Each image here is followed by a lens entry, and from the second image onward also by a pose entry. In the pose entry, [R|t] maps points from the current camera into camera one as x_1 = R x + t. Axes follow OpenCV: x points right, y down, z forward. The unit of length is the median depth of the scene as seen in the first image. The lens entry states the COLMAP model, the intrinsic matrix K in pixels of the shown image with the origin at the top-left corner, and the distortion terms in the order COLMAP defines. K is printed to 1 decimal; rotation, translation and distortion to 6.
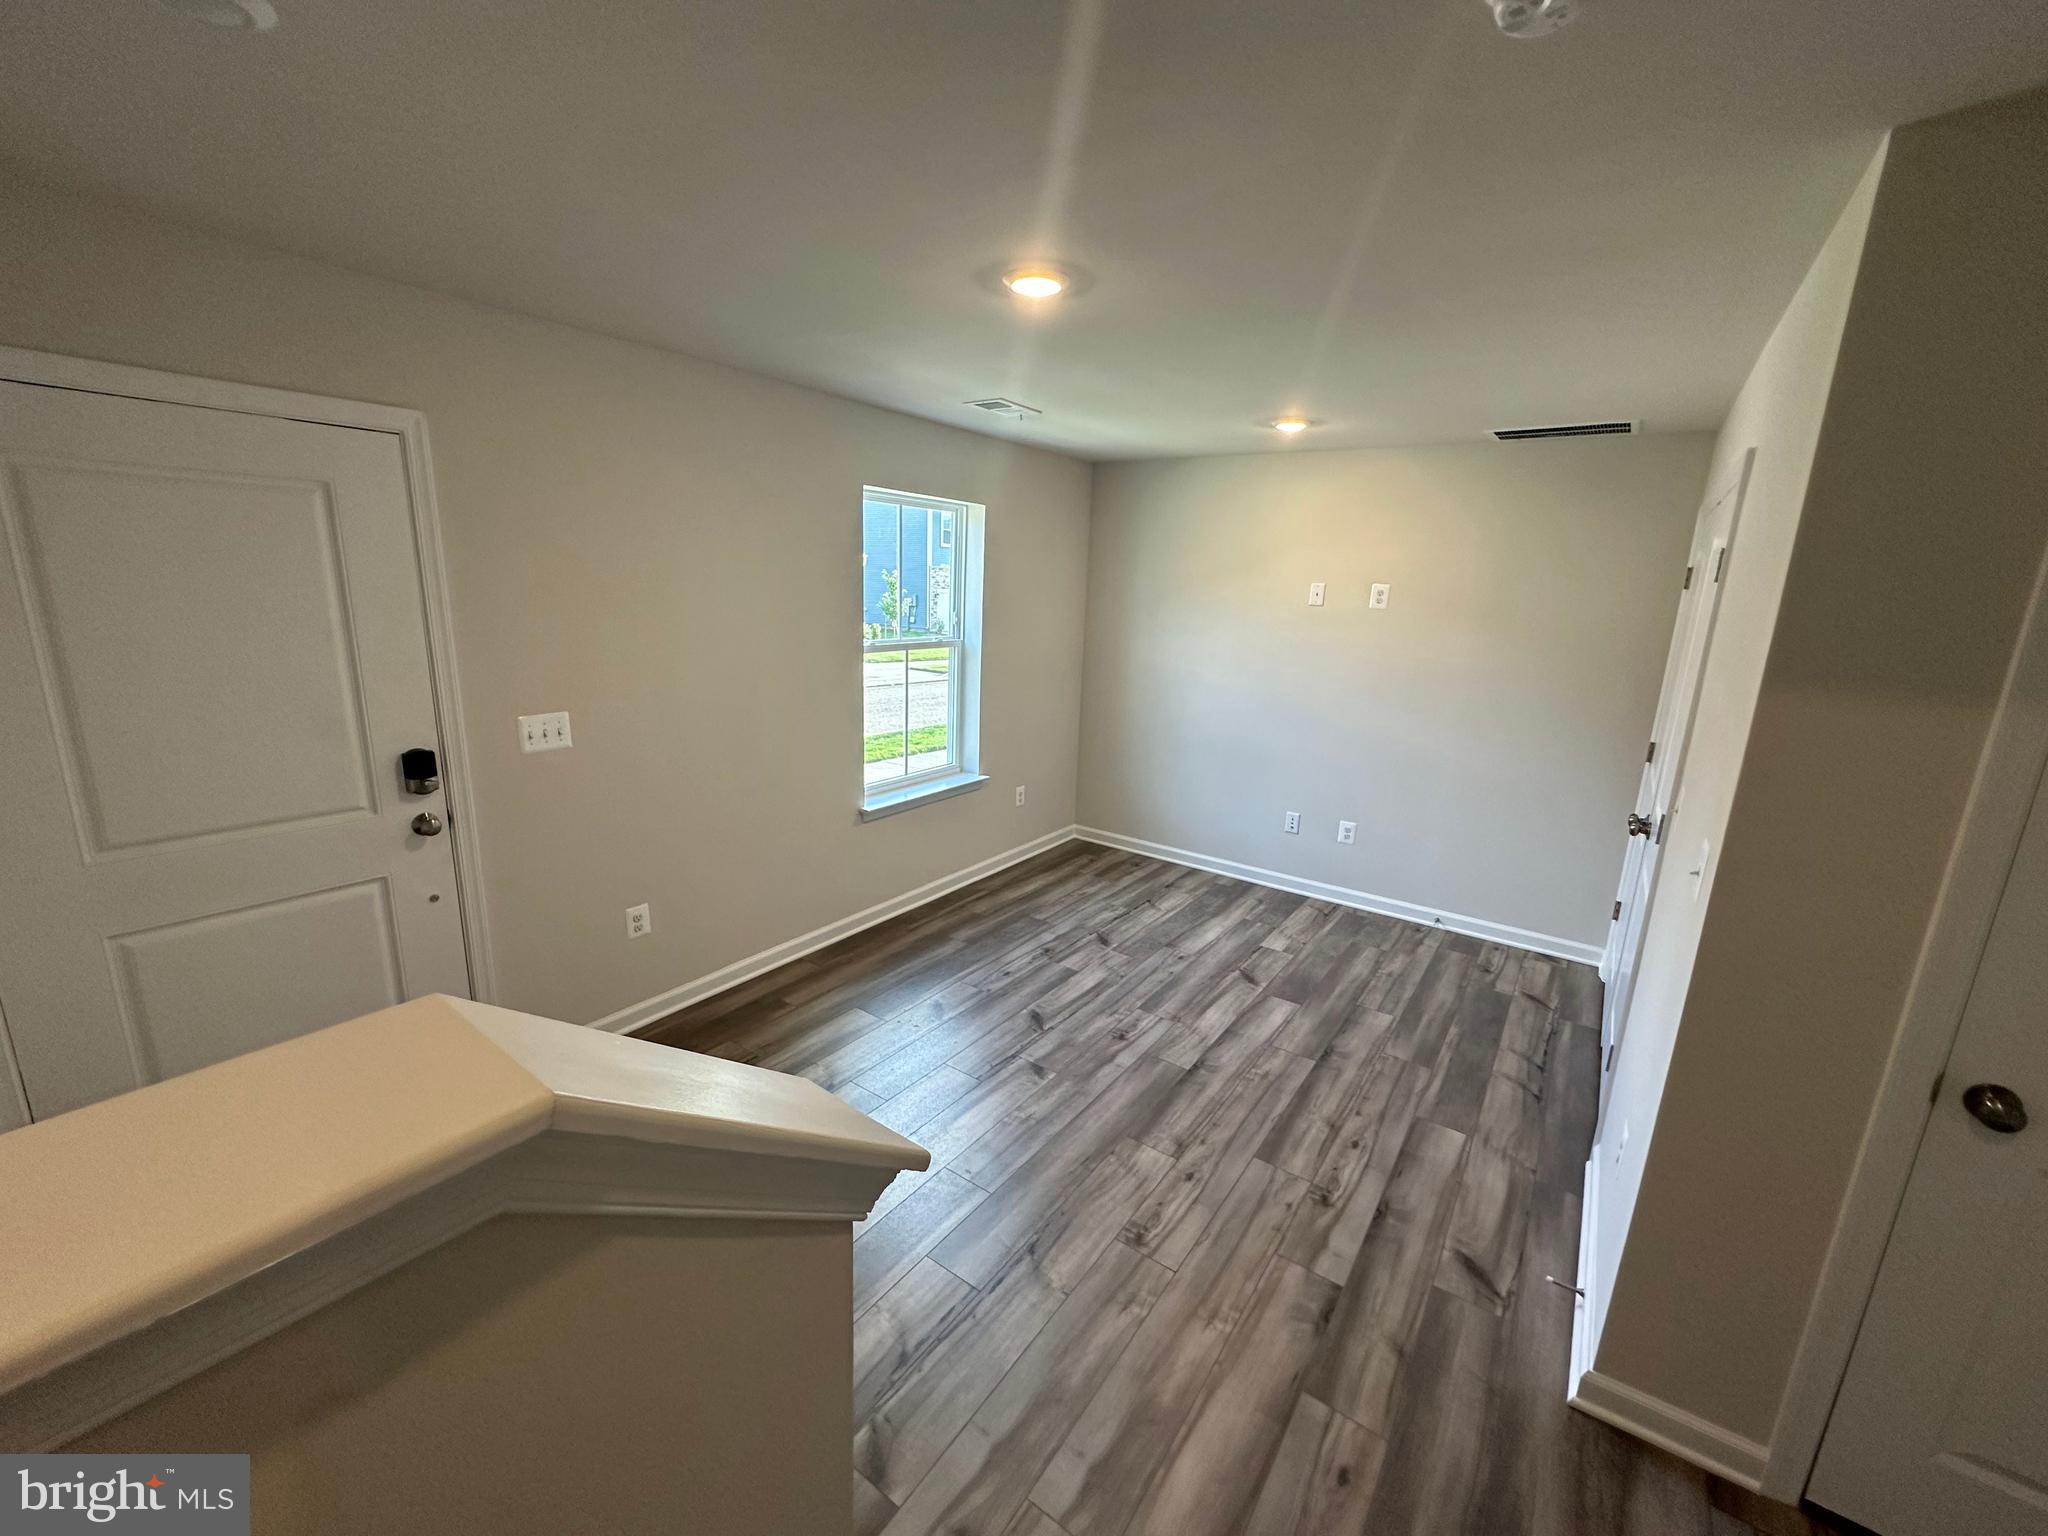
lens RADIAL K [[817.0, 0, 1023.4], [0, 817.0, 771.3], [0, 0, 1]] dist [-0.001744, 0.000174]
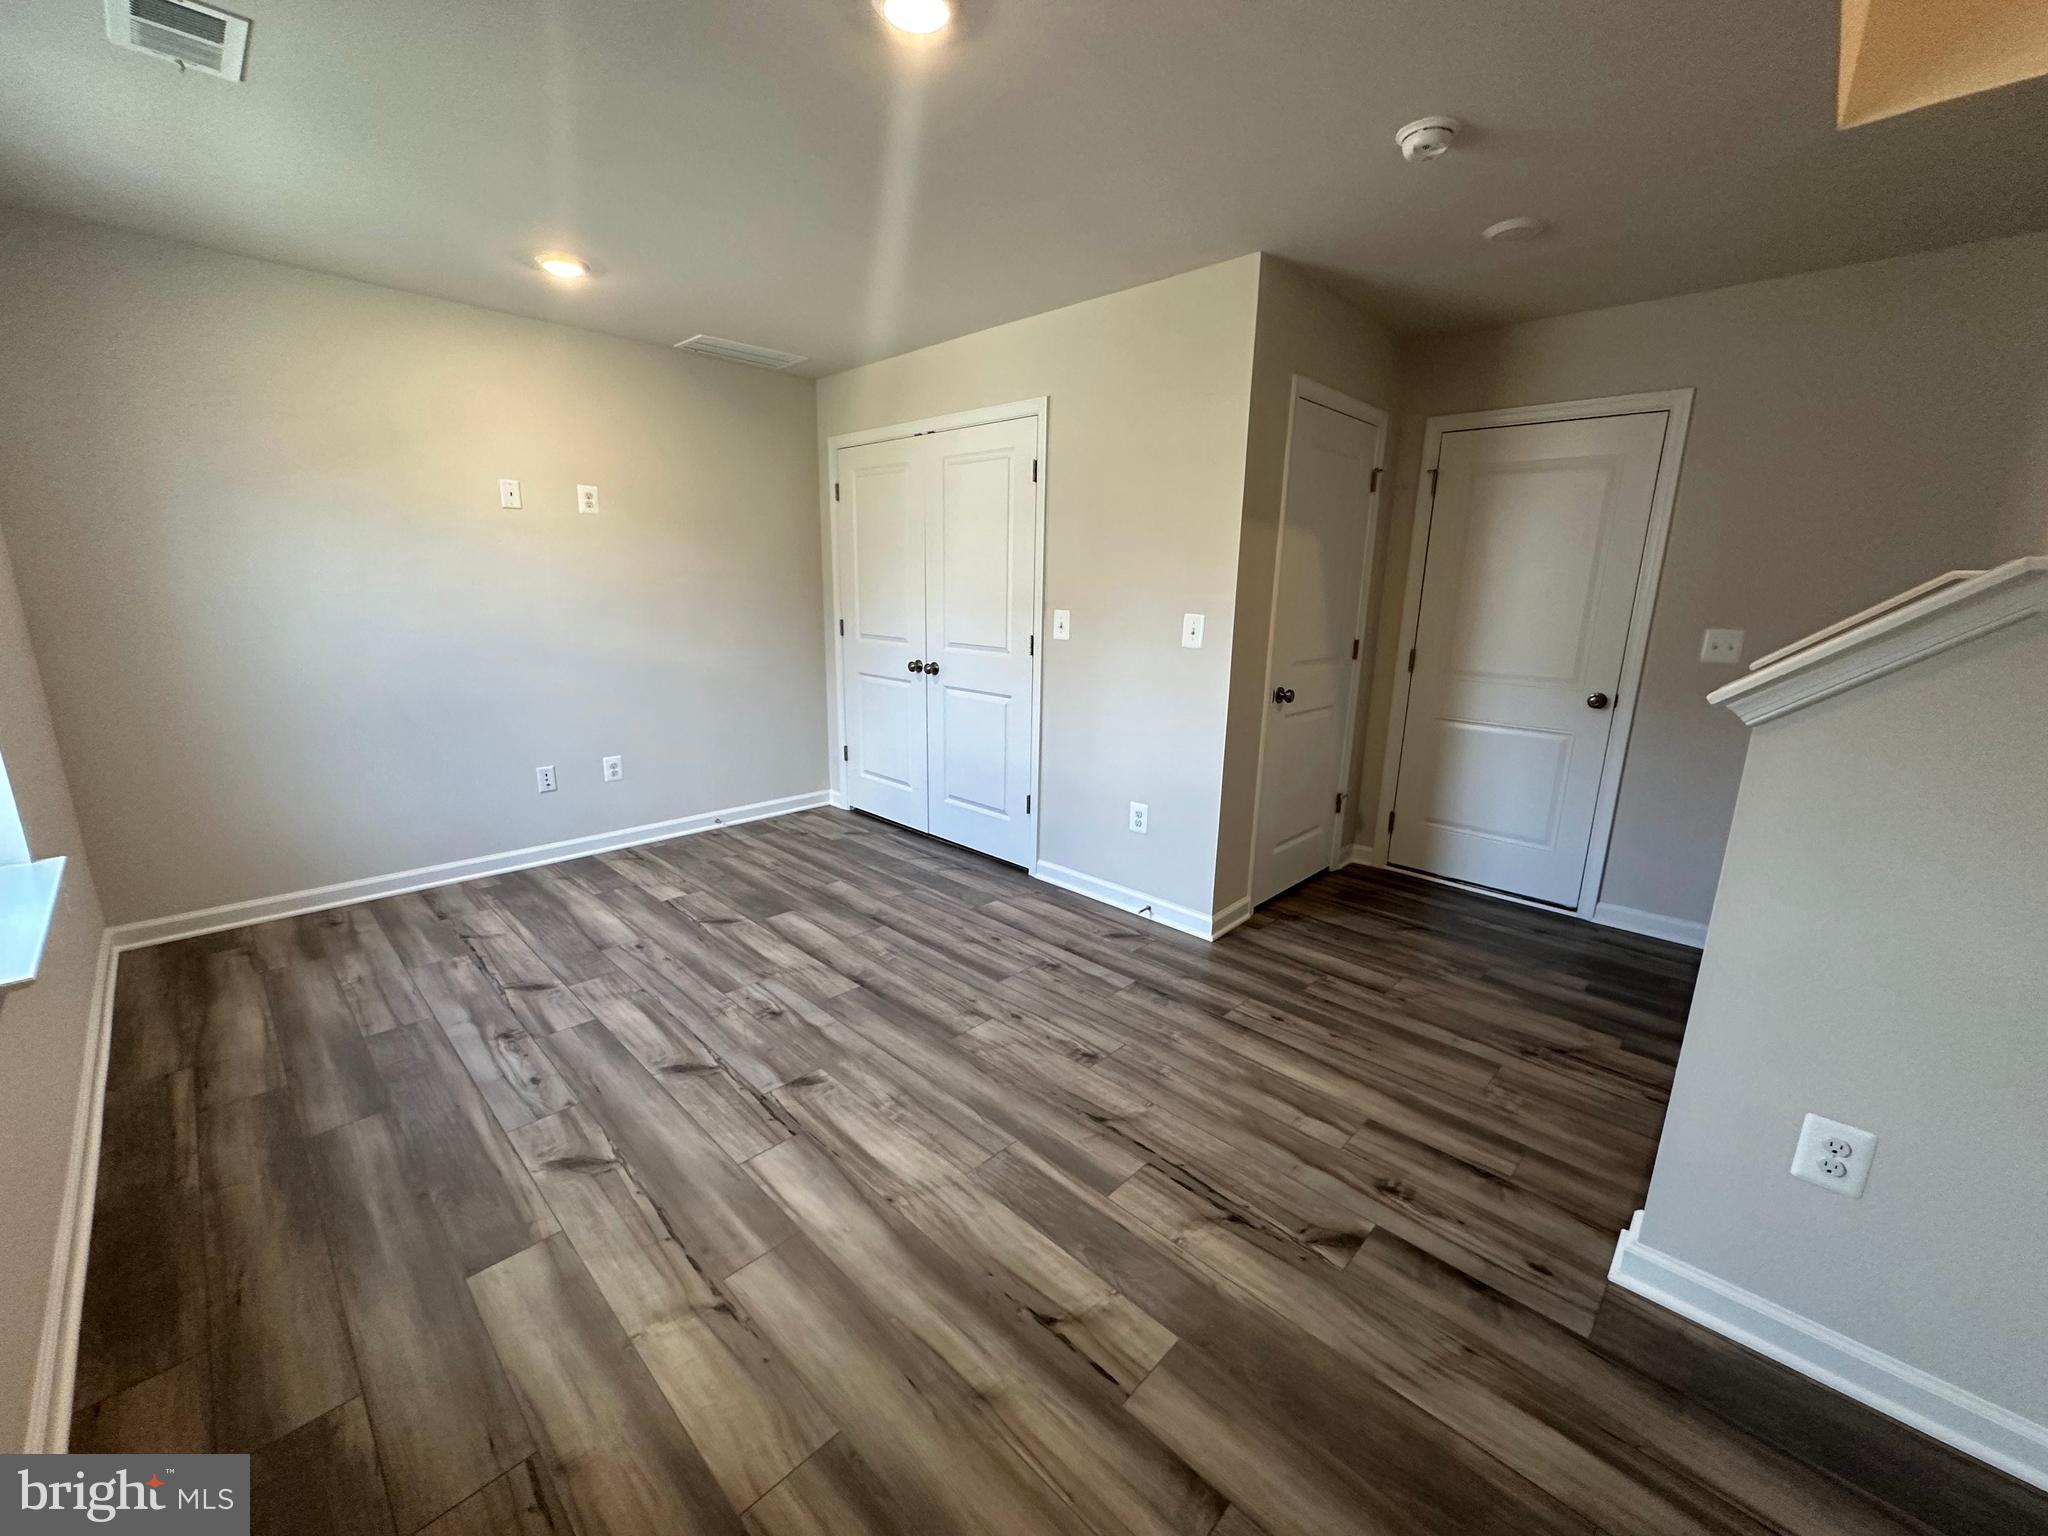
lens RADIAL K [[817.0, 0, 1020.0], [0, 817.0, 770.3], [0, 0, 1]] dist [-0.001744, 0.000174]
pose [[0.152254, -0.257743, 0.954142, -0.490157], [0.215284, 0.950865, 0.222504, -0.033956], [-0.964609, 0.171535, 0.200261, 0.478649]]
